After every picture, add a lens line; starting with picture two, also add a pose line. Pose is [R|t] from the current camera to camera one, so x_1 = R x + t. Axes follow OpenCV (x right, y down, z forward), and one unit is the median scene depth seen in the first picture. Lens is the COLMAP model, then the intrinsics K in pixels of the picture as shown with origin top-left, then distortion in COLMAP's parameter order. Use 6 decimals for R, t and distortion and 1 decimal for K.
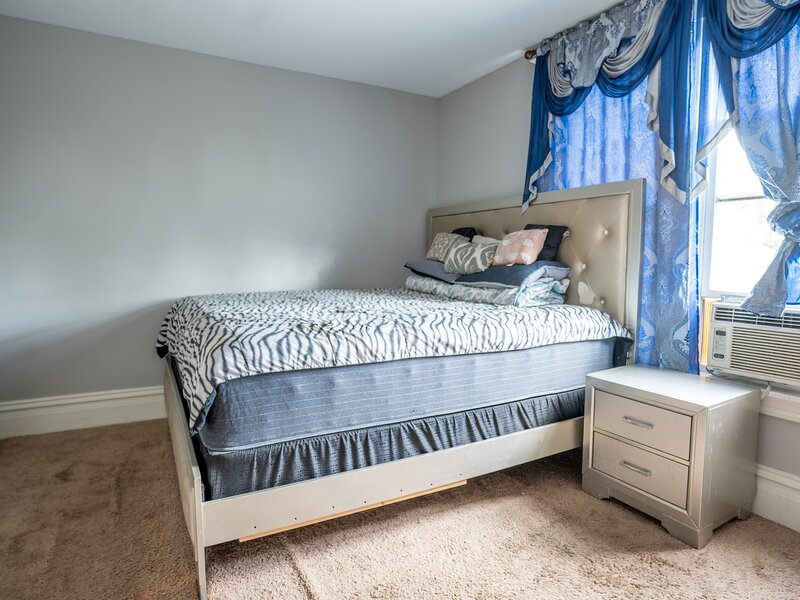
lens RADIAL K [[494.7, 0, 400.0], [0, 494.7, 300.0], [0, 0, 1]] dist [0.002107, 0.000965]
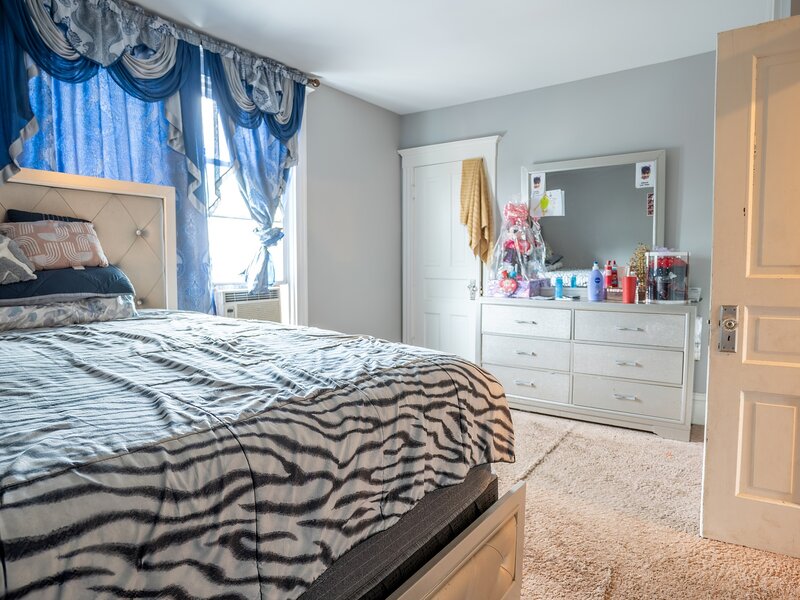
lens RADIAL K [[494.7, 0, 400.0], [0, 494.7, 300.0], [0, 0, 1]] dist [0.002107, 0.000965]
pose [[-0.432551, -0.073531, 0.898606, -0.734899], [0.072357, 0.990623, 0.115890, -0.082077], [-0.898702, 0.115149, -0.423174, 1.006774]]
